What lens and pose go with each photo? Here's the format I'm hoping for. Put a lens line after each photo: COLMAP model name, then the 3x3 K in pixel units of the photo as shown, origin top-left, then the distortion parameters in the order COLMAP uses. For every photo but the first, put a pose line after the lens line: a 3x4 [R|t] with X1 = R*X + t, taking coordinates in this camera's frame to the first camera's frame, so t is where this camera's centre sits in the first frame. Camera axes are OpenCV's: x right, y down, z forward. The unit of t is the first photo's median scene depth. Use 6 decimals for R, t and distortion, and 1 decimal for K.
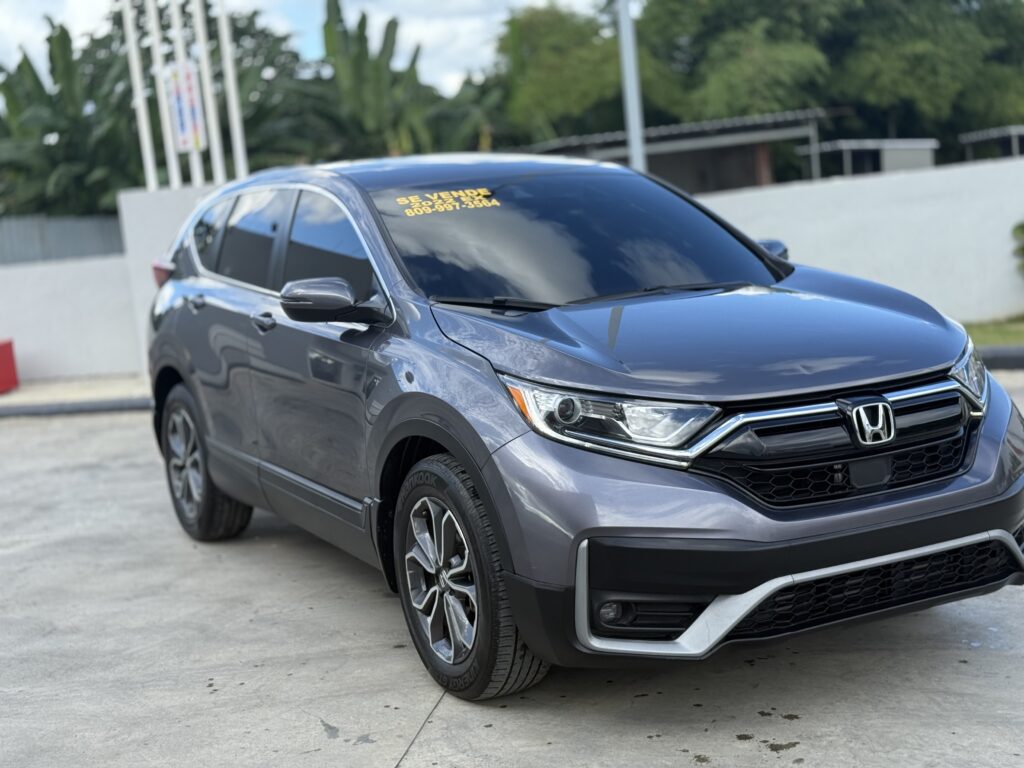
lens RADIAL K [[1430.5, 0, 512.0], [0, 1430.5, 384.0], [0, 0, 1]] dist [0.181314, -0.387850]
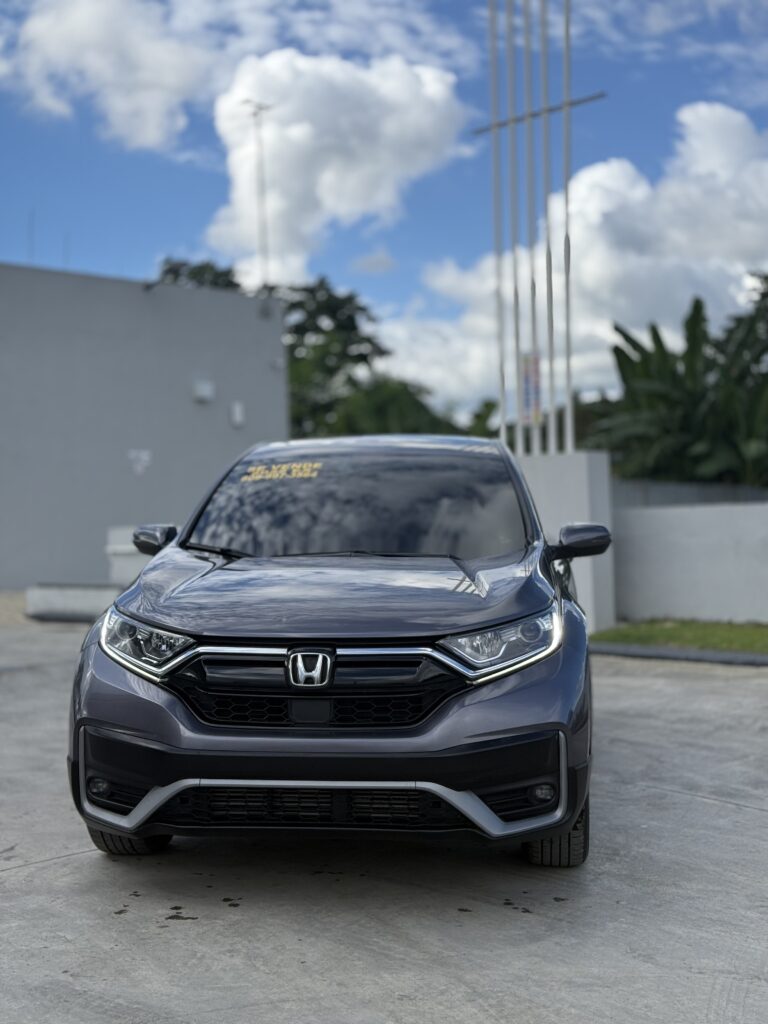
lens RADIAL K [[1413.4, 0, 367.8], [0, 1413.4, 514.5], [0, 0, 1]] dist [0.198601, -0.467728]
pose [[0.831710, 0.073681, -0.550299, 0.928396], [-0.125039, 0.990550, -0.056355, -0.039970], [0.540946, 0.115679, 0.833064, 0.027424]]
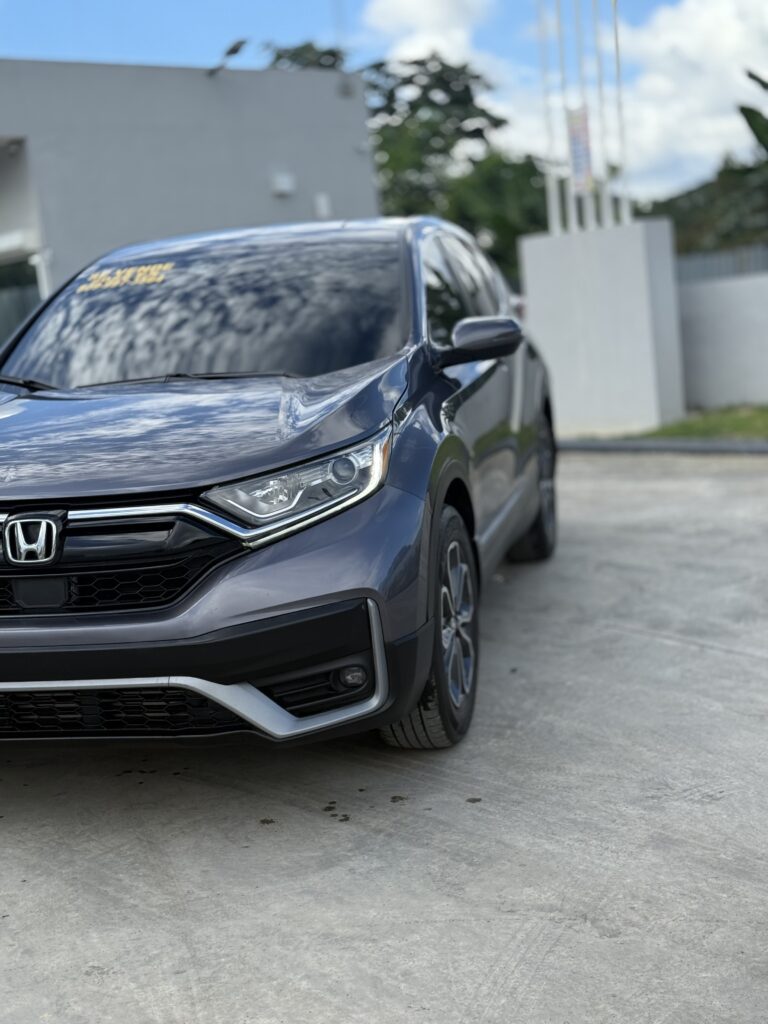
lens RADIAL K [[1430.5, 0, 388.7], [0, 1430.5, 516.0], [0, 0, 1]] dist [0.181314, -0.387850]
pose [[0.778955, 0.108943, -0.617544, 0.999938], [-0.062142, 0.993356, 0.096857, -0.092929], [0.623993, -0.037072, 0.780550, 0.416377]]
